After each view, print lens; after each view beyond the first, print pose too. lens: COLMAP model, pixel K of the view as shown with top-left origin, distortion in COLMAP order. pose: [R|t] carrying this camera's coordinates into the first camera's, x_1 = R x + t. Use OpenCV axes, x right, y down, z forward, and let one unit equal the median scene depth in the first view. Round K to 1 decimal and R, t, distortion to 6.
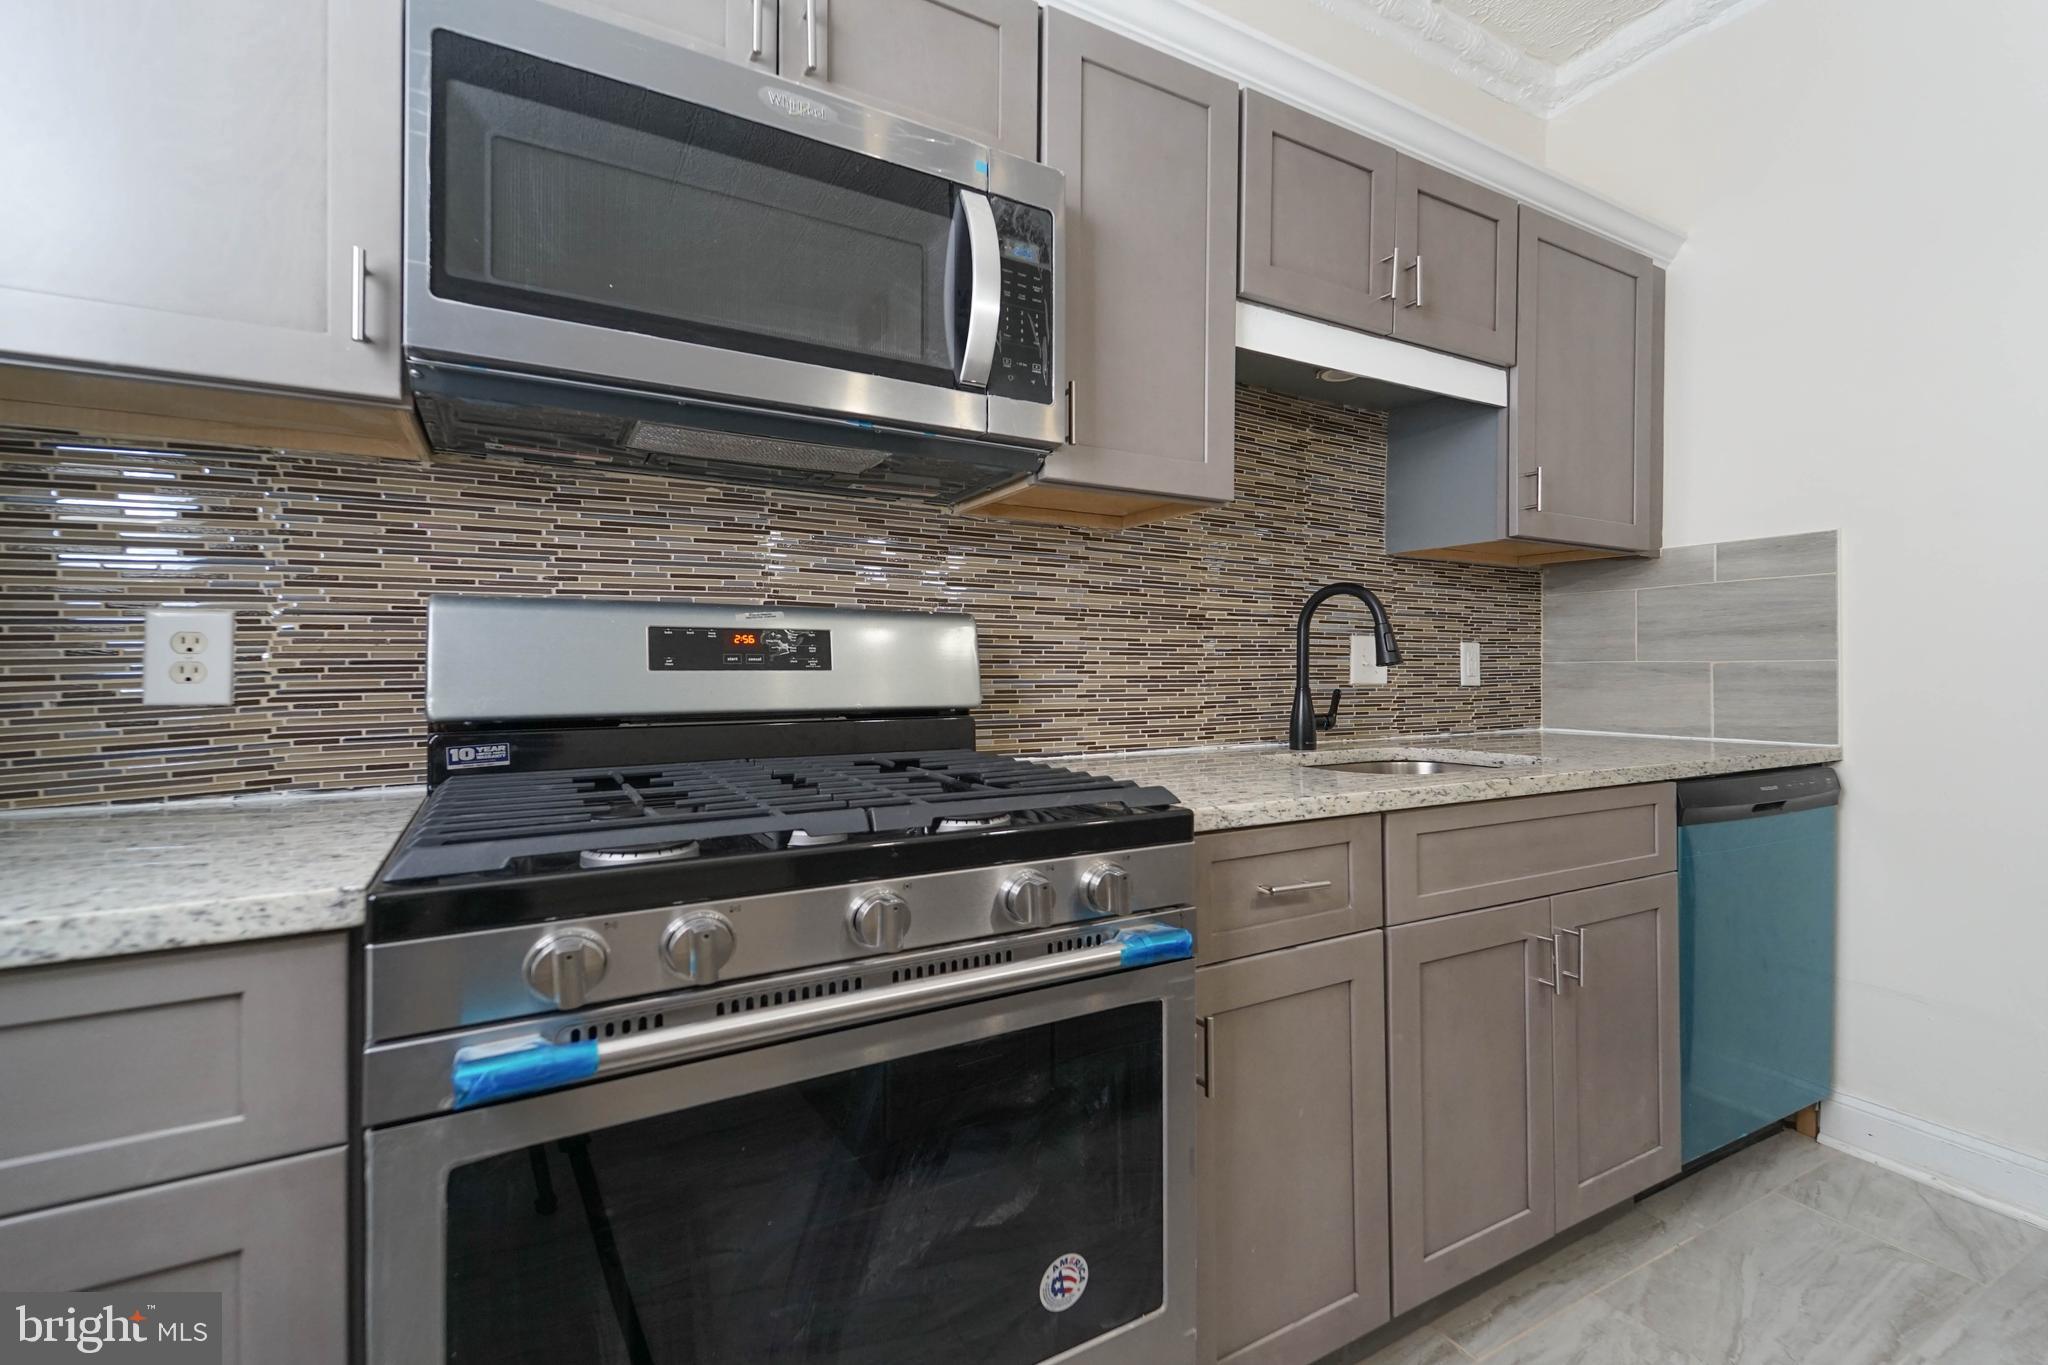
lens RADIAL K [[850.0, 0, 1062.5], [0, 850.0, 665.2], [0, 0, 1]] dist [0.017497, -0.000080]
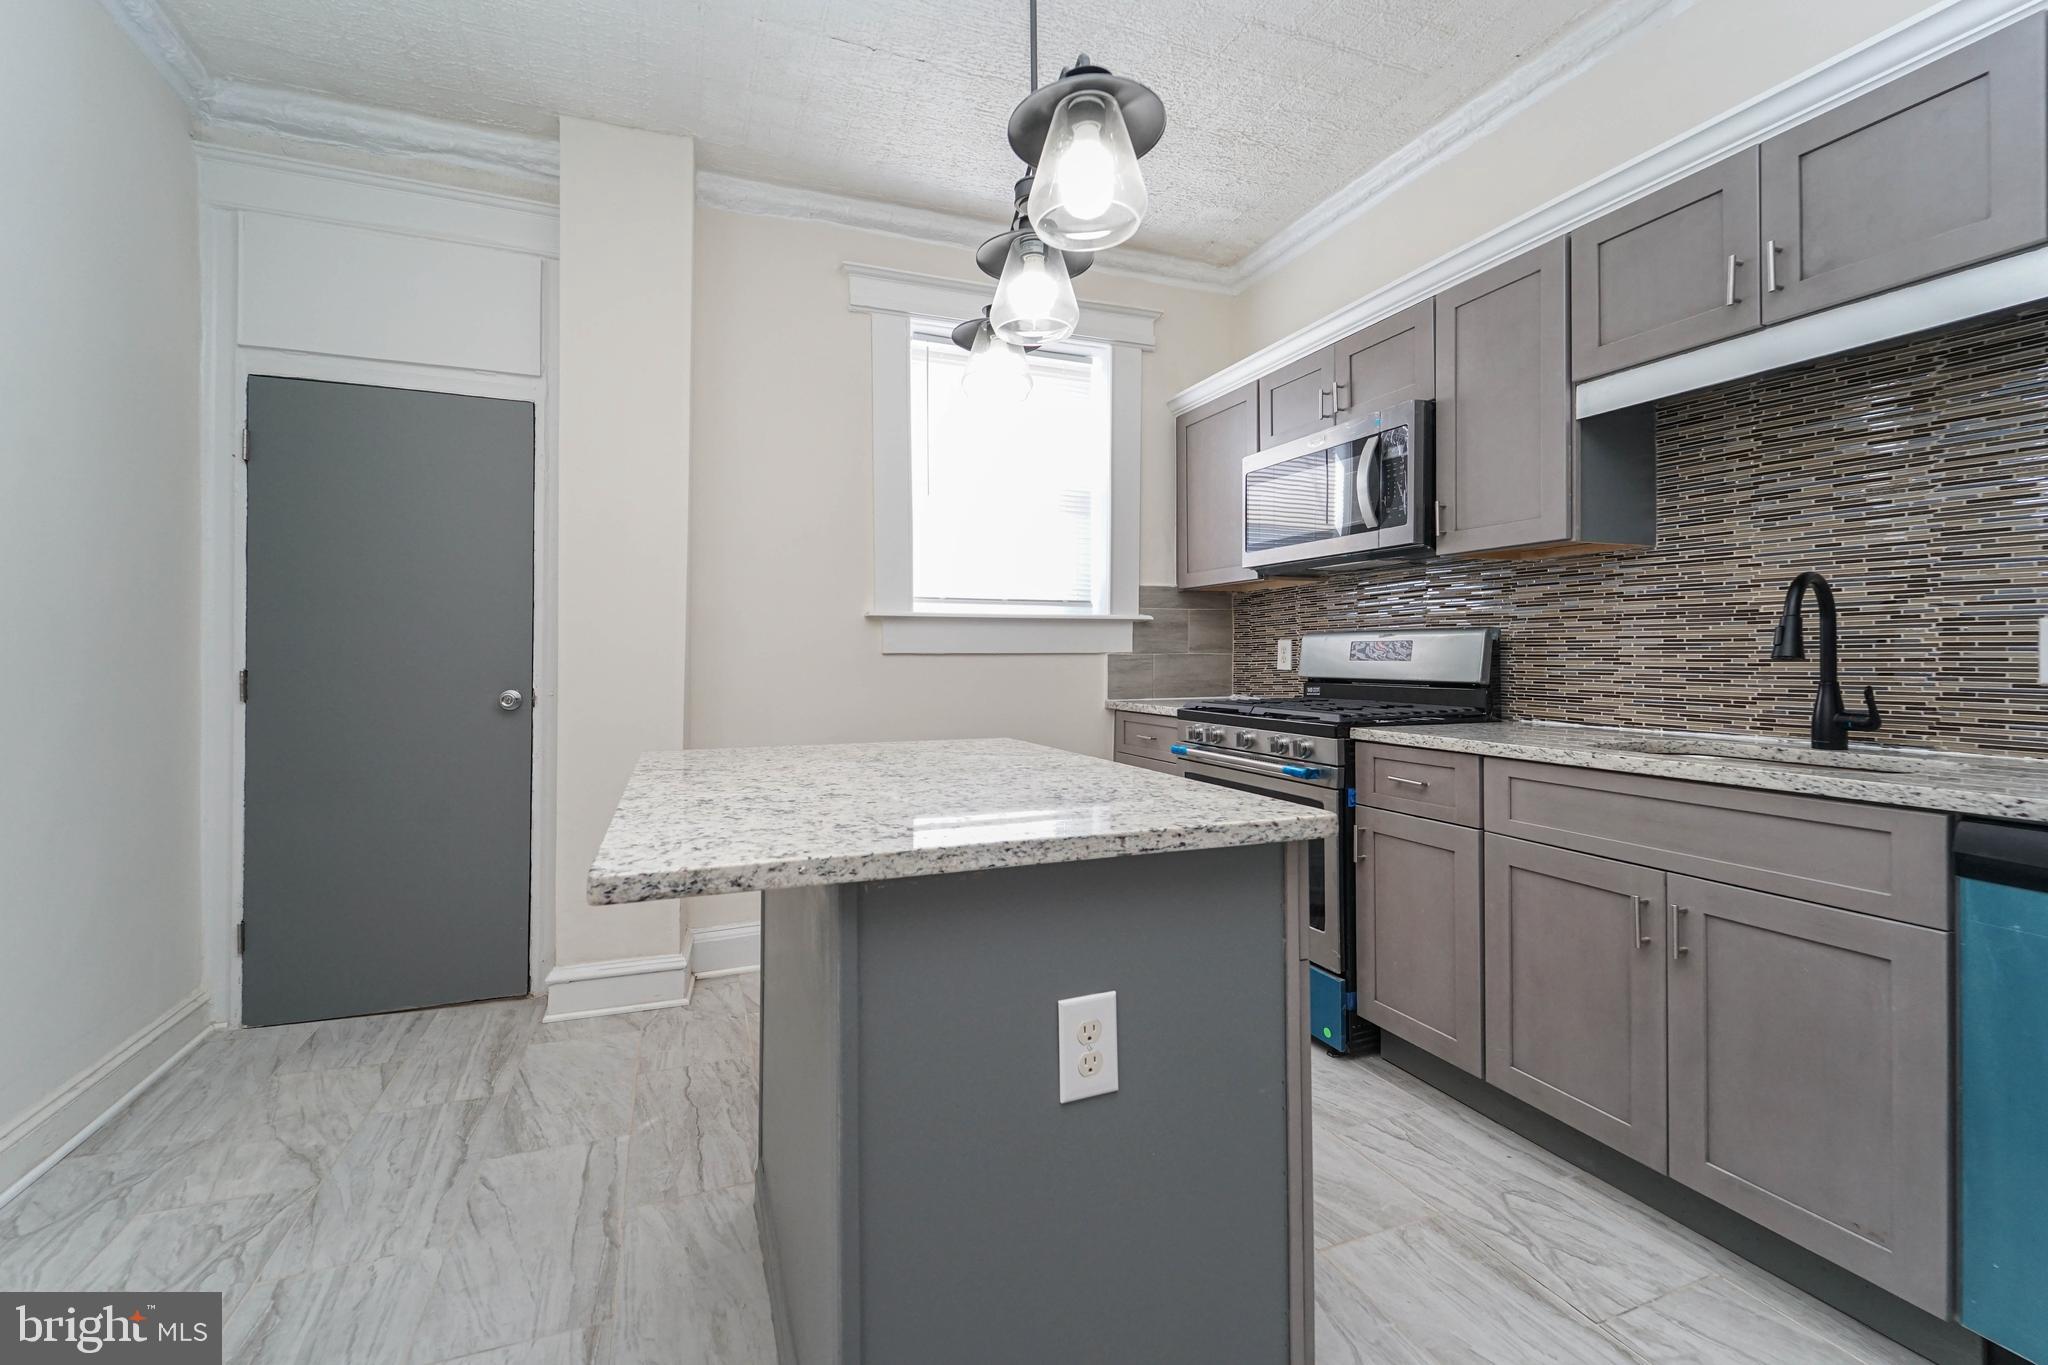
lens RADIAL K [[756.3, 0, 1017.1], [0, 756.3, 649.0], [0, 0, 1]] dist [-0.001217, -0.000388]
pose [[-0.110994, -0.007899, -0.993790, 1.266014], [0.007244, 0.999935, -0.008757, -0.010191], [0.993795, -0.008171, -0.110930, 0.220915]]
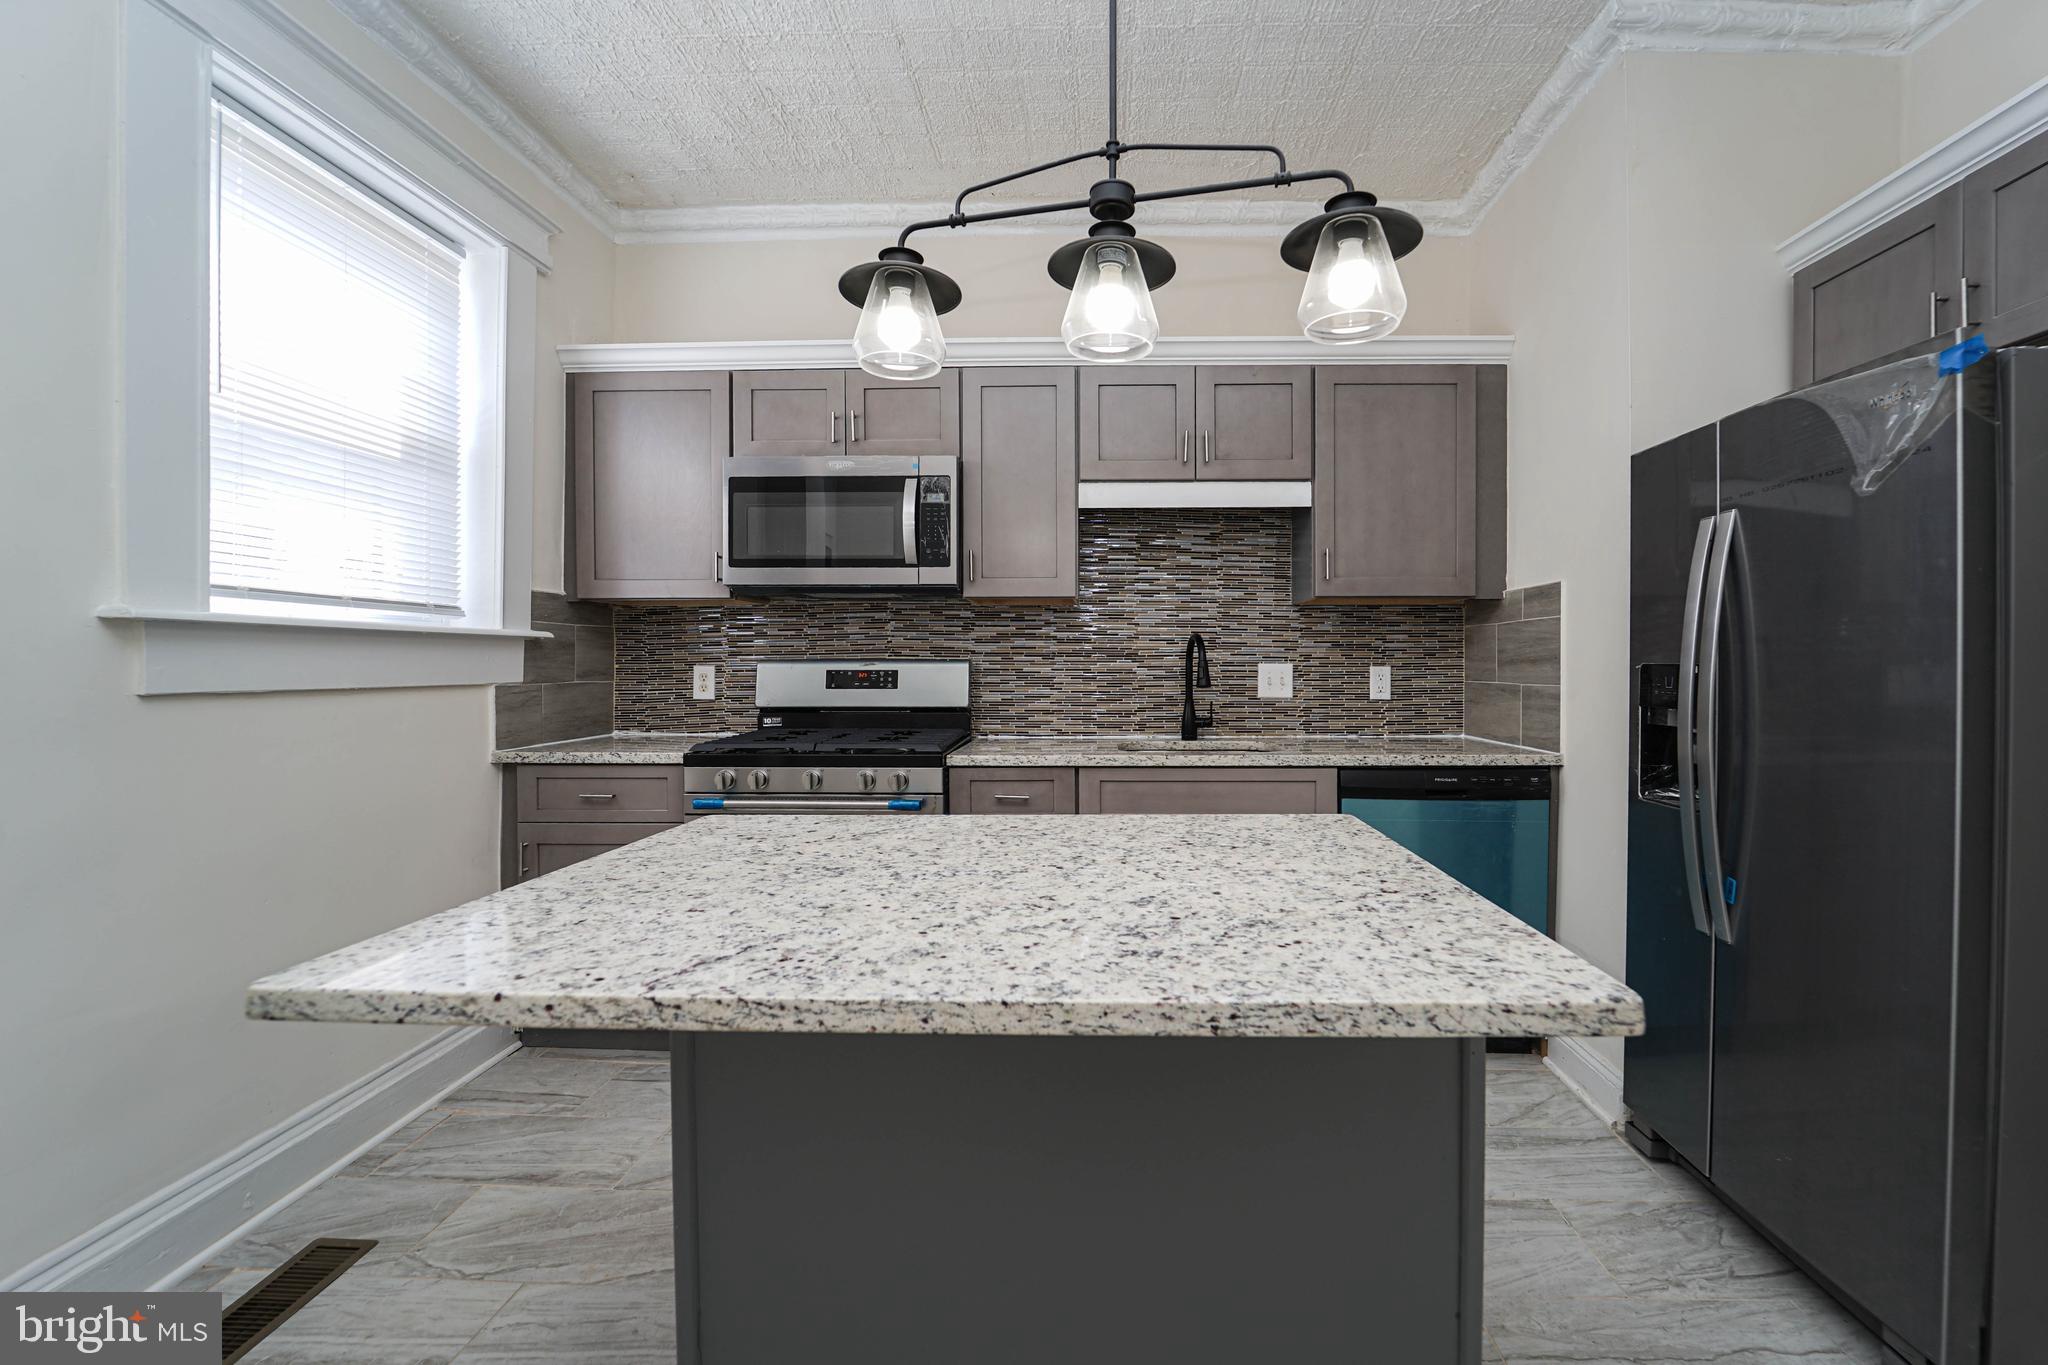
lens RADIAL K [[821.7, 0, 1023.4], [0, 821.7, 667.1], [0, 0, 1]] dist [-0.020130, -0.000330]
pose [[0.825332, -0.003593, -0.564637, 0.921583], [0.007579, 0.999960, 0.004716, -0.044569], [0.564597, -0.008171, 0.825326, -0.419378]]
